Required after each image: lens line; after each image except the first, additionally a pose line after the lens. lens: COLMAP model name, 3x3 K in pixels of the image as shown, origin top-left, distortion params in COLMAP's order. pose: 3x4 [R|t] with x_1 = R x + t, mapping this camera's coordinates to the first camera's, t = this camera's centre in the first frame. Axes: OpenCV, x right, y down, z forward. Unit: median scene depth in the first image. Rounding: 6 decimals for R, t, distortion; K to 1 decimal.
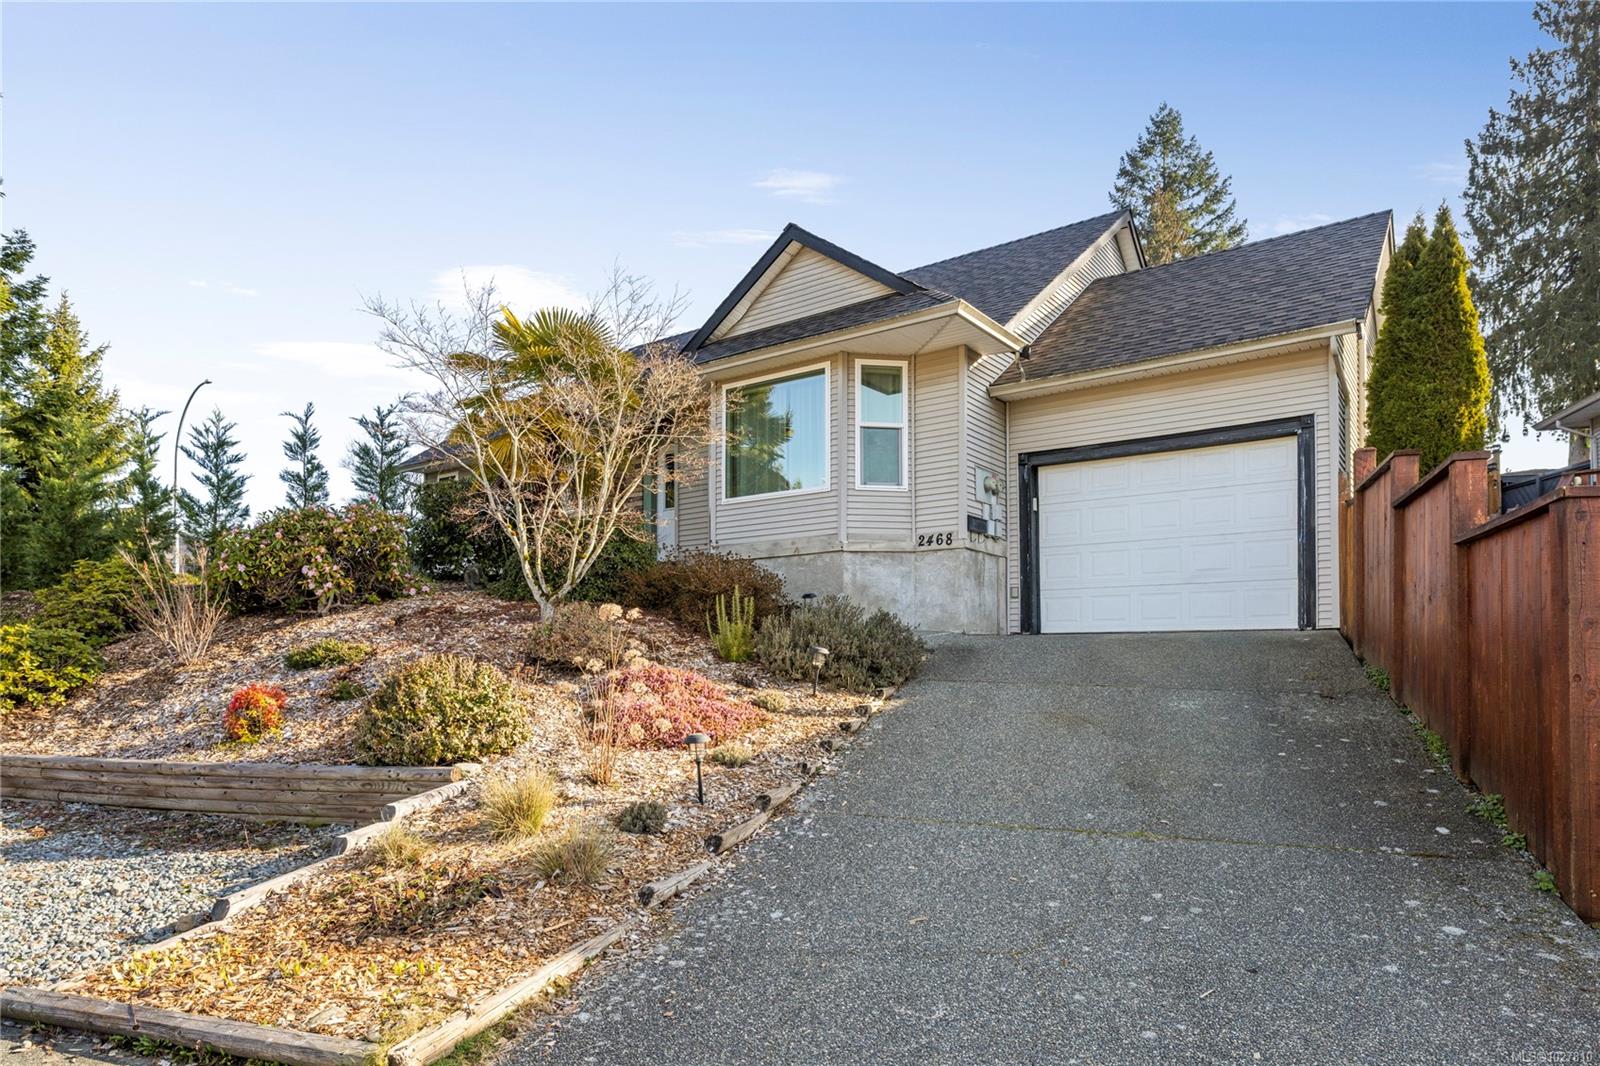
lens RADIAL K [[951.8, 0, 804.4], [0, 951.8, 643.0], [0, 0, 1]] dist [0.001088, -0.001011]
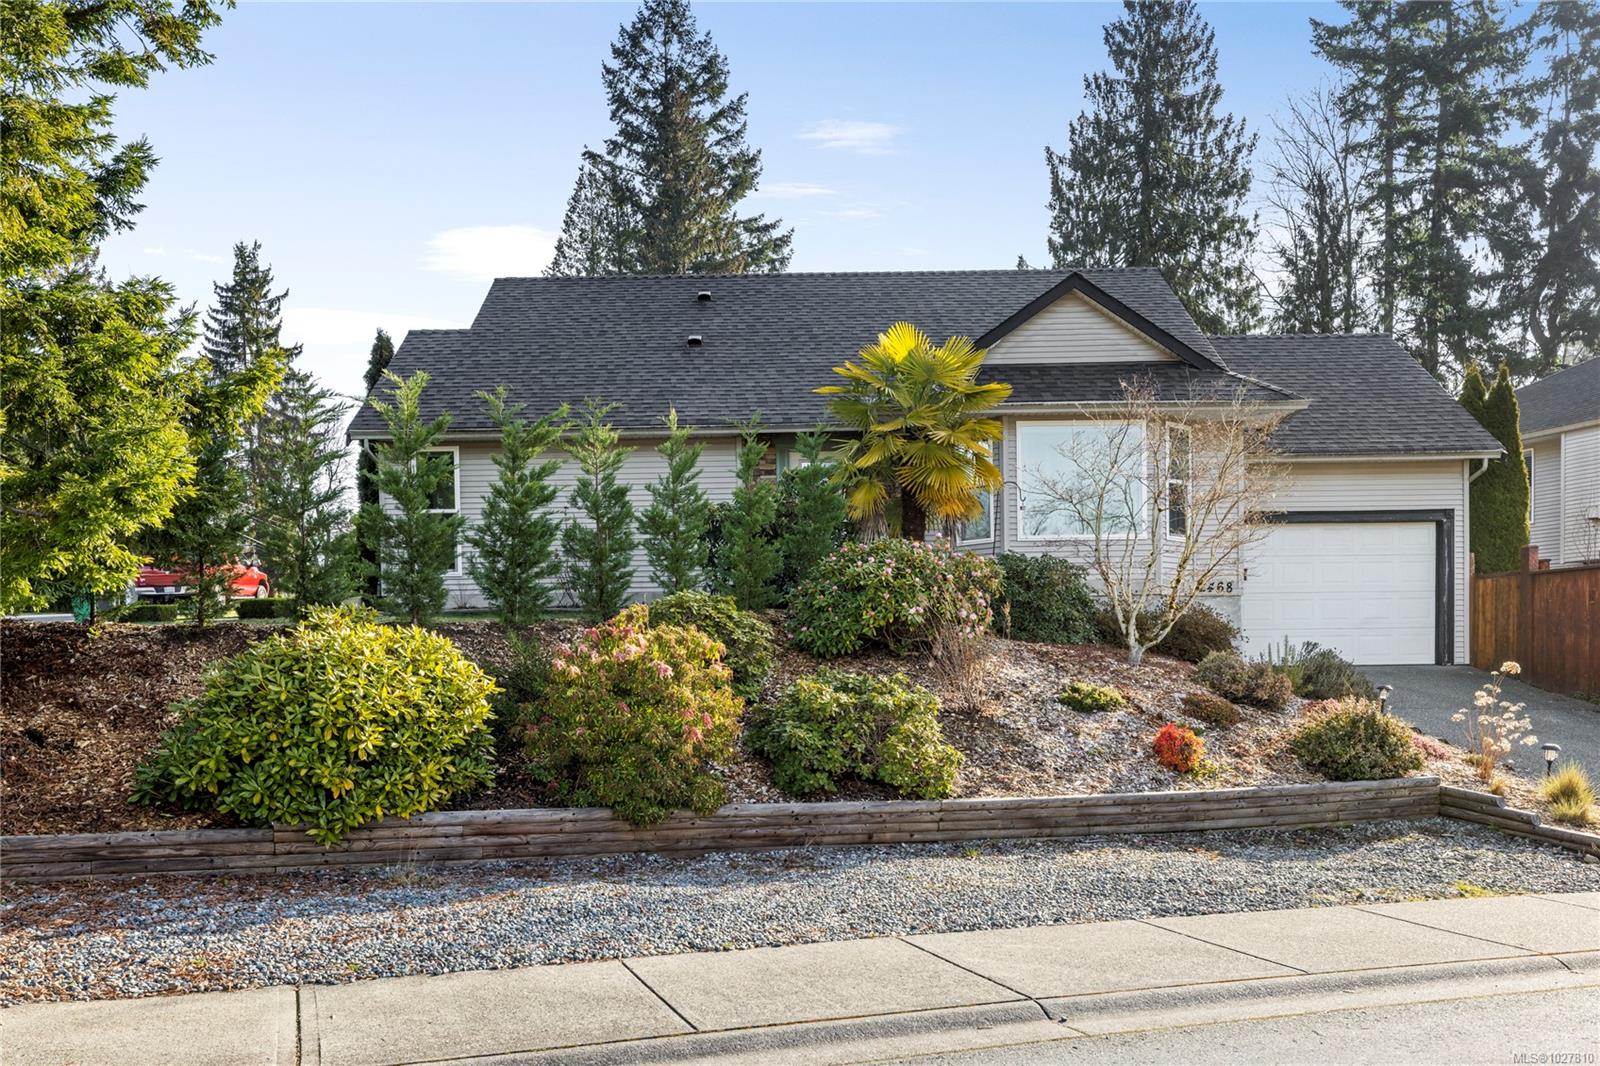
lens RADIAL K [[1361.8, 0, 797.9], [0, 1361.8, 729.3], [0, 0, 1]] dist [0.001062, -0.000550]
pose [[0.810461, -0.034196, 0.584793, -1.241552], [0.000975, 0.998372, 0.057029, -0.030345], [-0.585791, -0.045650, 0.809175, -0.051455]]
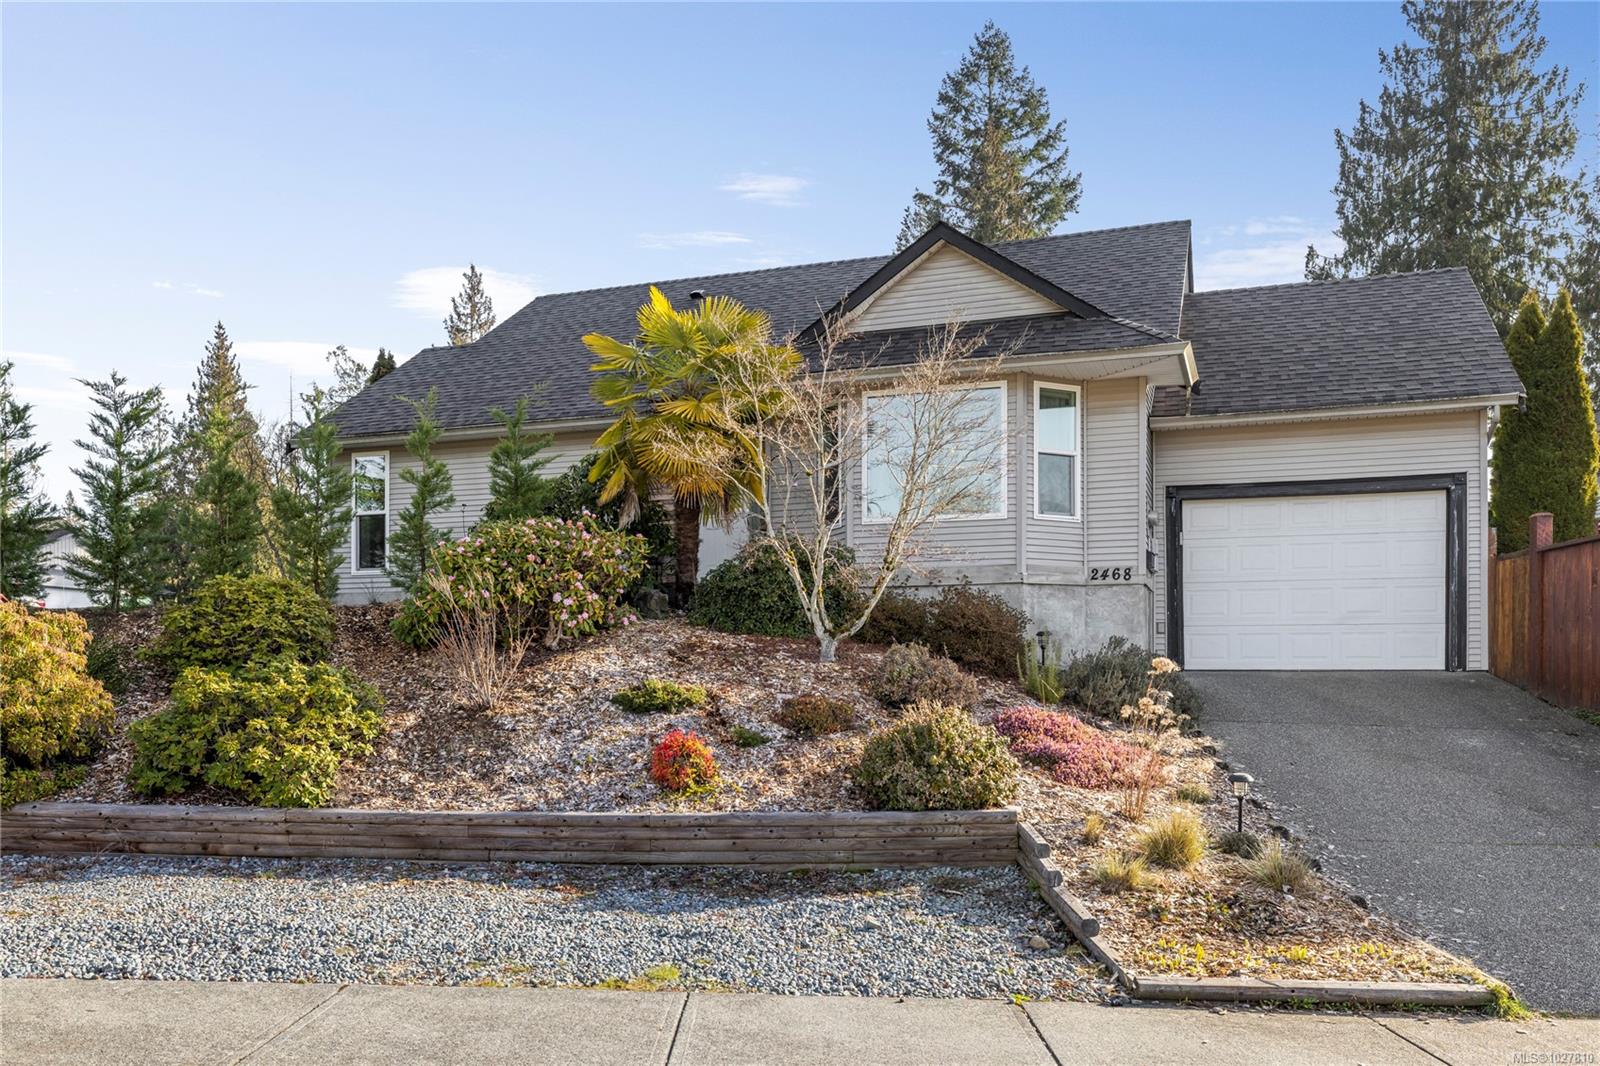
lens RADIAL K [[1259.3, 0, 803.8], [0, 1259.3, 680.9], [0, 0, 1]] dist [-0.003134, 0.001101]
pose [[0.959084, 0.003753, 0.283096, -0.522880], [-0.008701, 0.999831, 0.016223, -0.017360], [-0.282987, -0.018022, 0.958954, -0.144975]]
